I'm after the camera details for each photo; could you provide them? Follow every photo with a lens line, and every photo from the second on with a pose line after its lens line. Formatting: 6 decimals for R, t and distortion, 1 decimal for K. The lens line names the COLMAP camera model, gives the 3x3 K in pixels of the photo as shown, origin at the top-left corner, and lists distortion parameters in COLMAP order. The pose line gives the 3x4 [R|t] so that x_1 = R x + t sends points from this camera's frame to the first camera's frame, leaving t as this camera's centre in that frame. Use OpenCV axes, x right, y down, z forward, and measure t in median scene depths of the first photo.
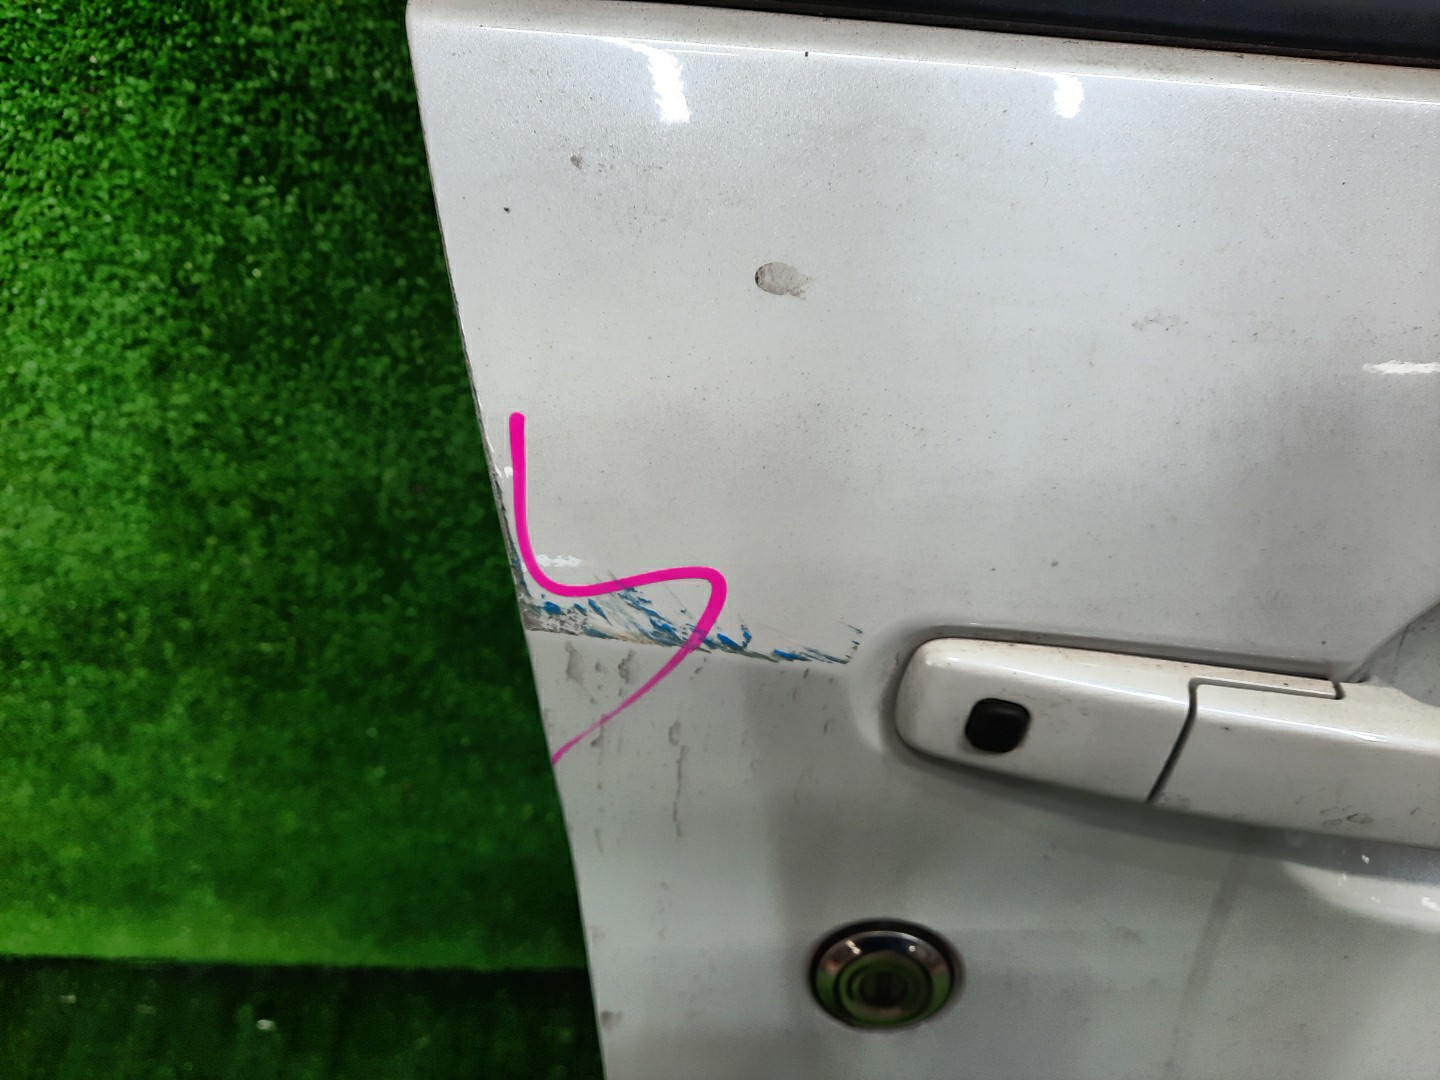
lens RADIAL K [[1092.9, 0, 720.0], [0, 1092.9, 540.0], [0, 0, 1]] dist [0.048990, -0.091605]
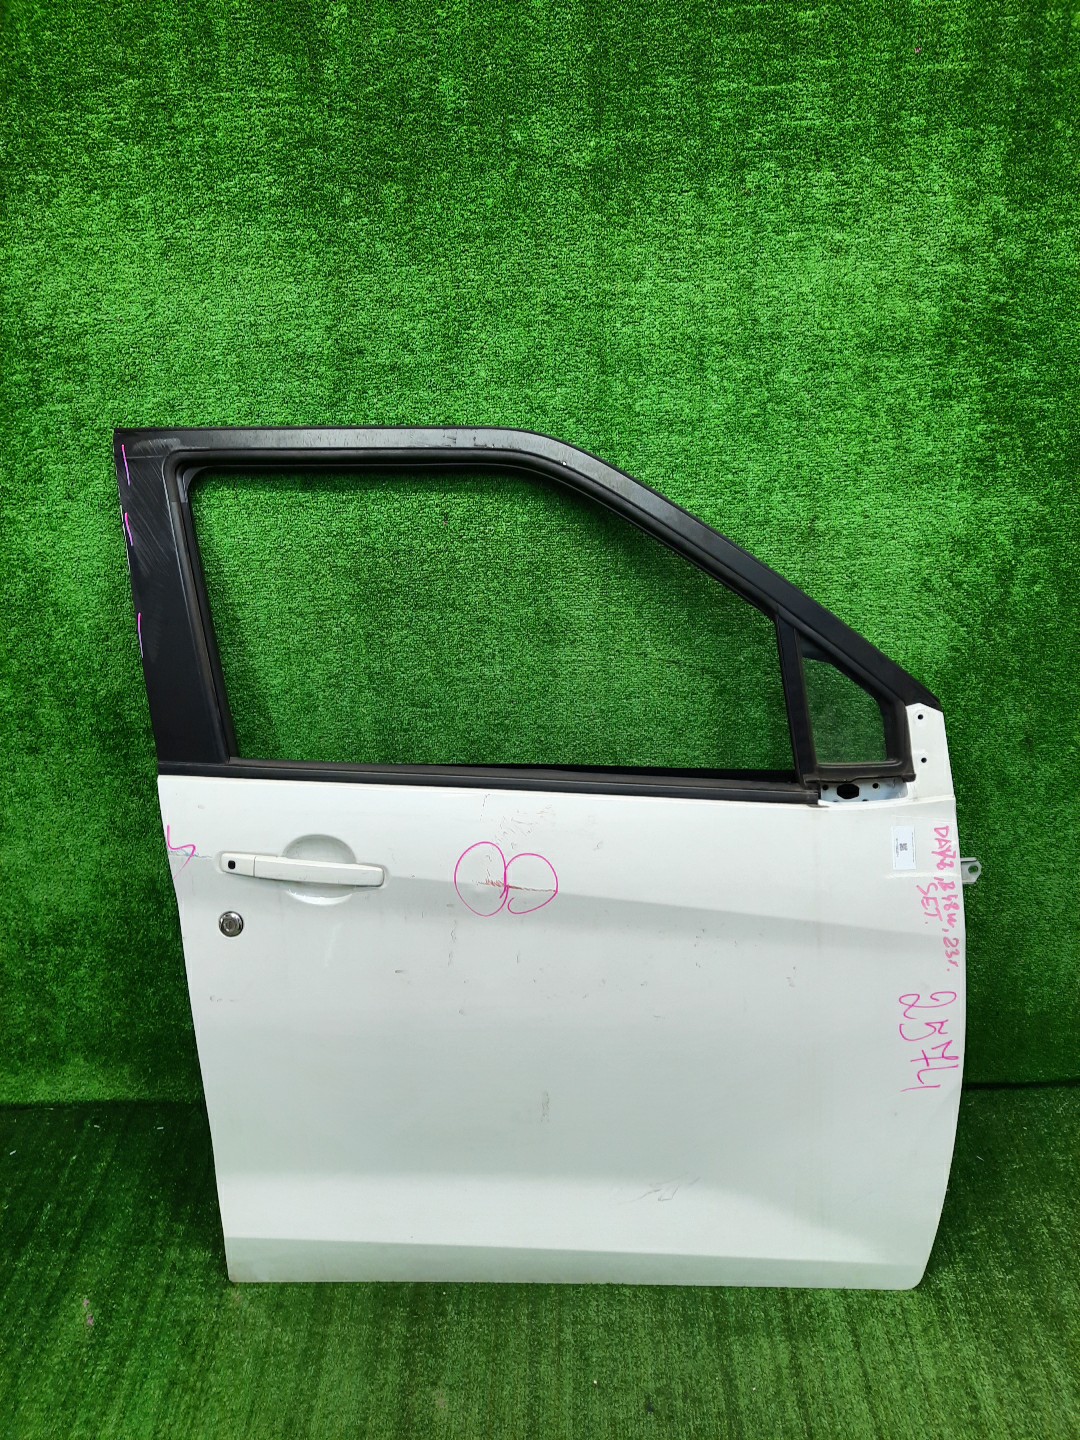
lens RADIAL K [[1067.0, 0, 541.2], [0, 1067.0, 721.6], [0, 0, 1]] dist [0.079254, -0.083377]
pose [[0.999368, -0.035475, 0.002260, 0.866749], [0.034048, 0.937008, -0.347645, 0.680975], [0.010215, 0.347503, 0.937623, -2.247680]]
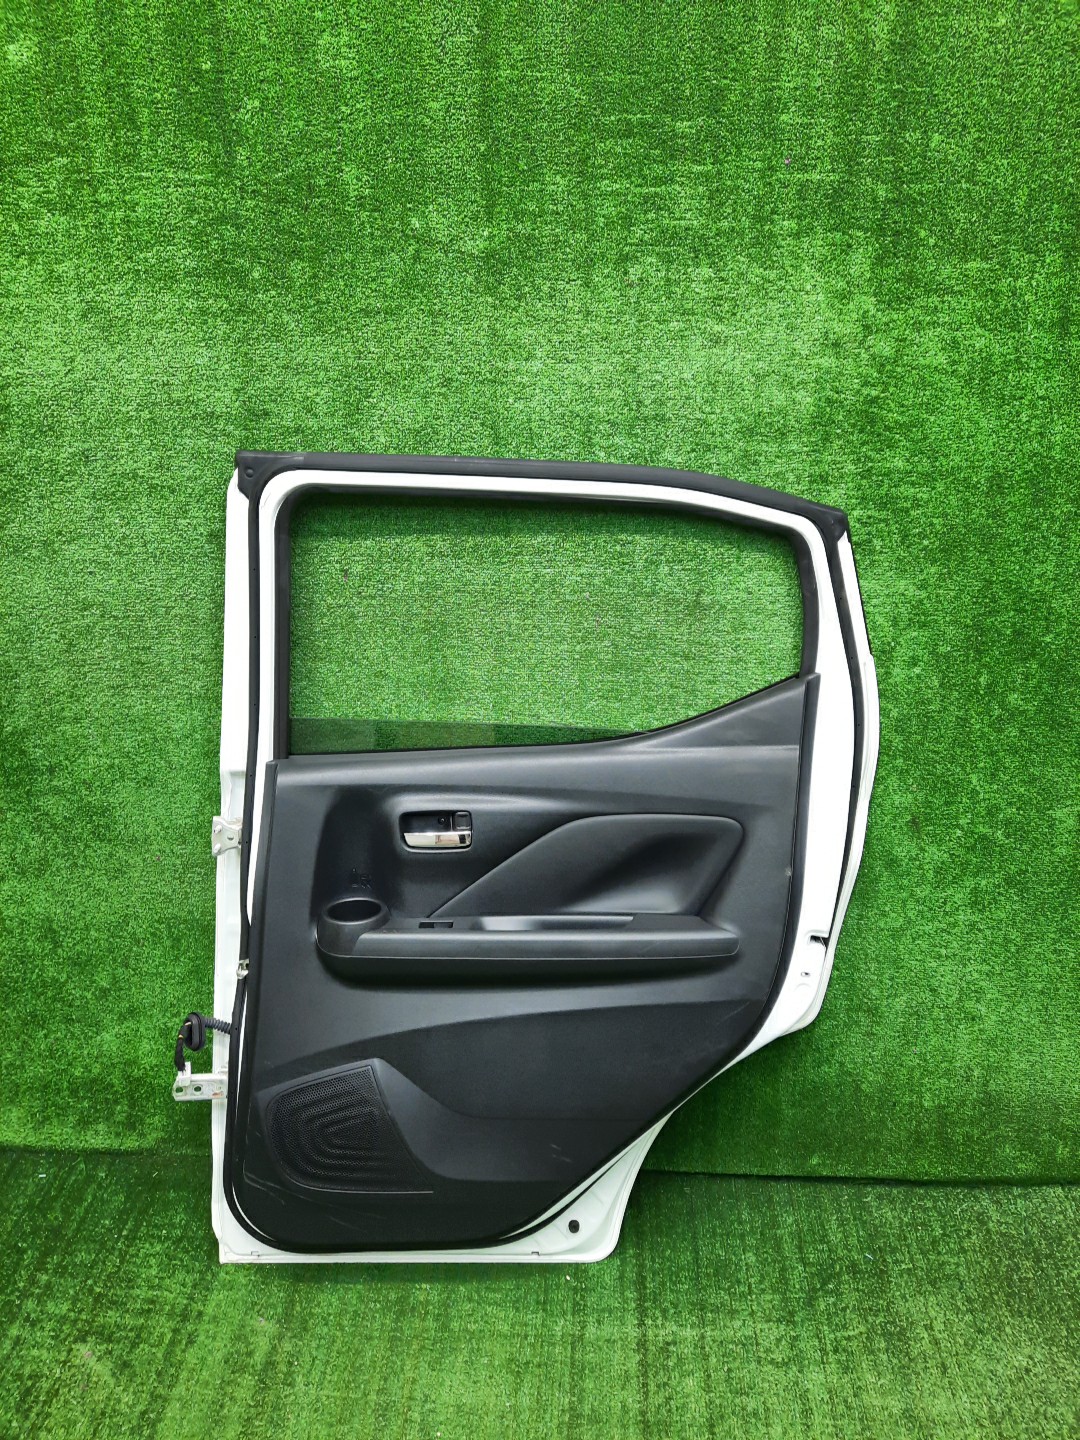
lens RADIAL K [[1064.4, 0, 544.9], [0, 1064.4, 717.8], [0, 0, 1]] dist [0.085537, -0.094628]
pose [[0.999720, 0.014894, -0.018371, 1.237233], [-0.021341, 0.902905, -0.429310, 0.782053], [0.010193, 0.429582, 0.902970, -2.253645]]
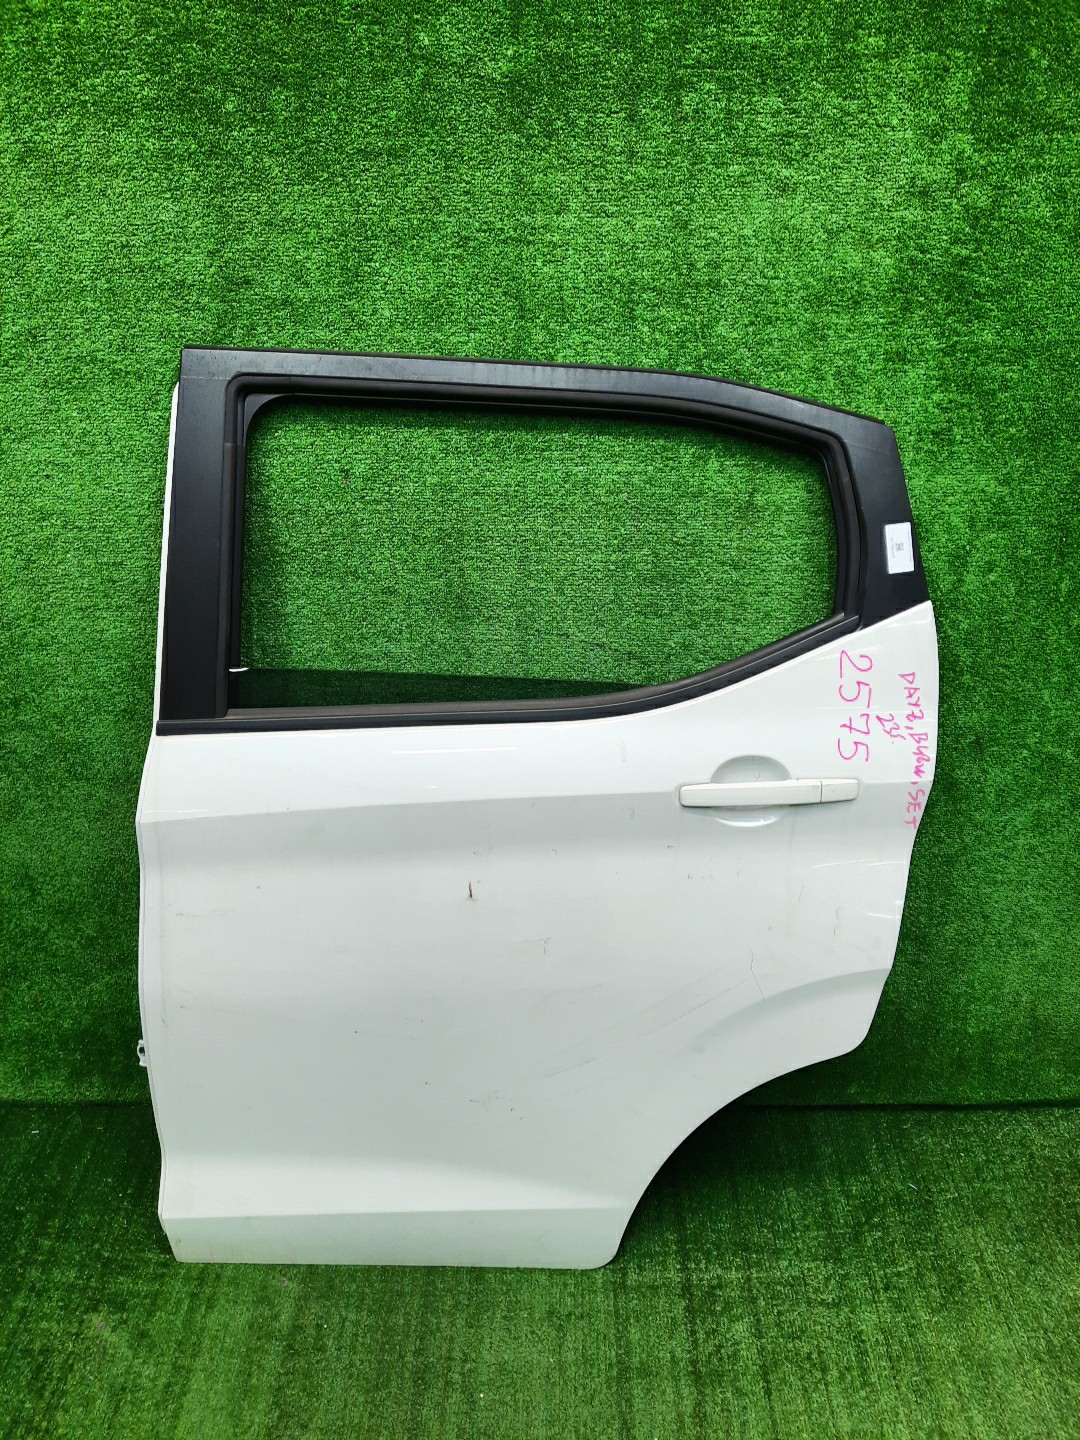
lens RADIAL K [[1060.7, 0, 543.4], [0, 1060.7, 721.3], [0, 0, 1]] dist [0.074668, -0.078120]
pose [[0.999753, -0.004045, 0.021833, 1.046257], [0.011053, 0.943449, -0.331334, 0.580769], [-0.019258, 0.331494, 0.943261, -1.993905]]
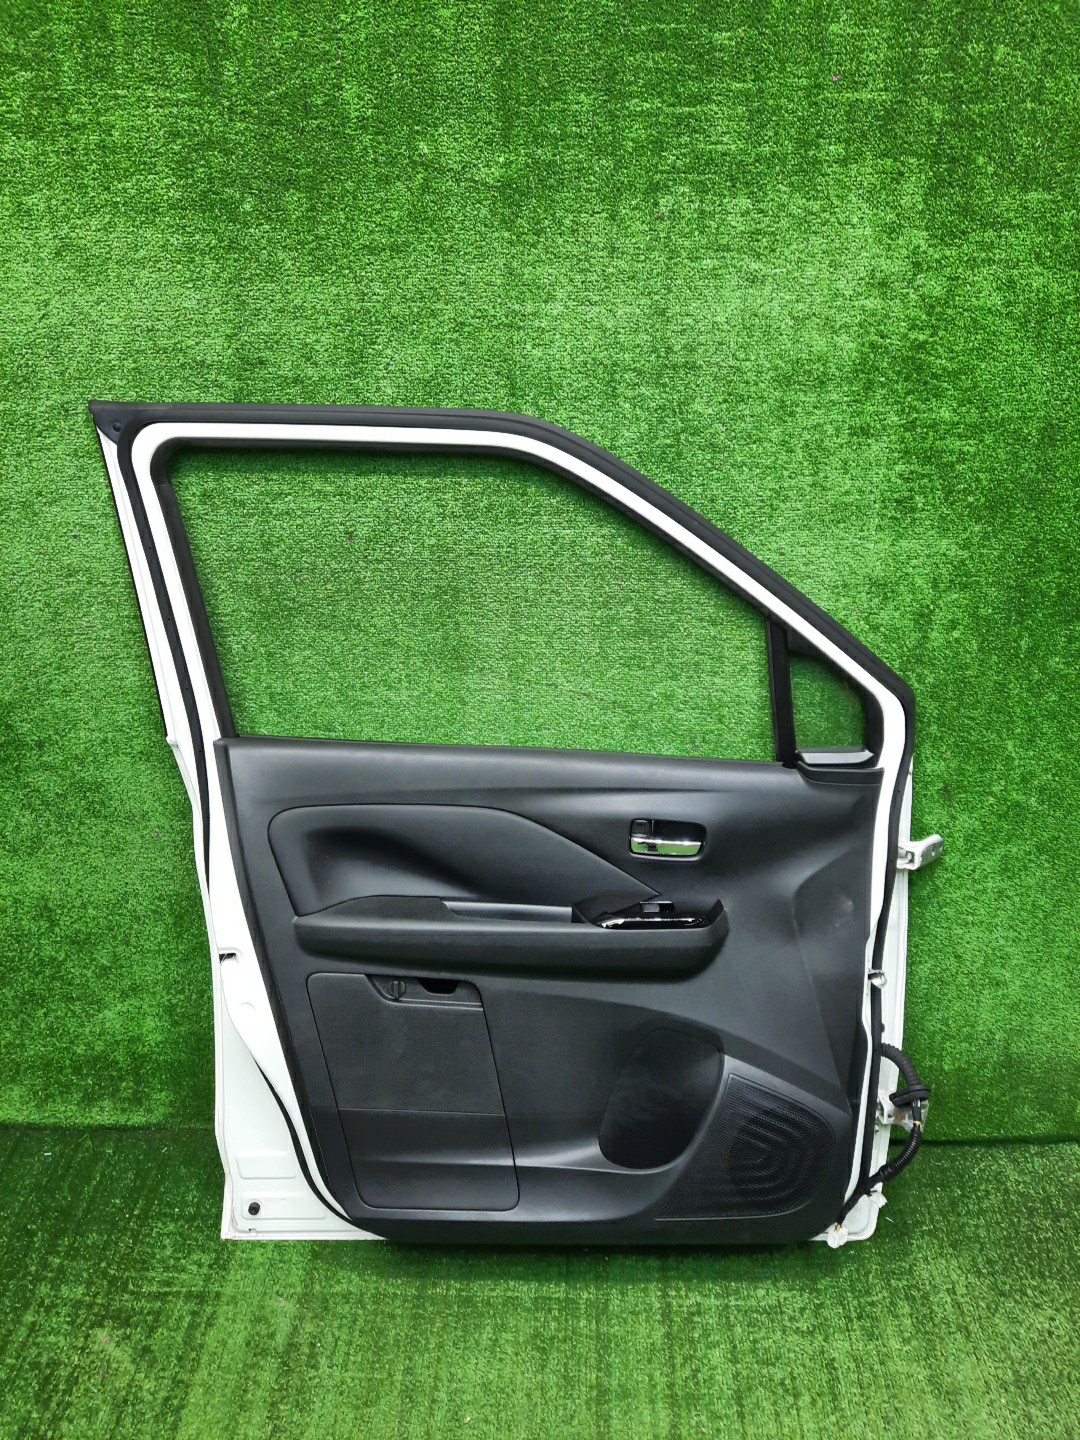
lens RADIAL K [[1051.9, 0, 540.0], [0, 1051.9, 720.0], [0, 0, 1]] dist [0.077110, -0.078640]
pose [[0.999977, 0.004493, 0.005110, 1.108308], [-0.002323, 0.931316, -0.364206, 0.605616], [-0.006396, 0.364185, 0.931305, -2.136829]]
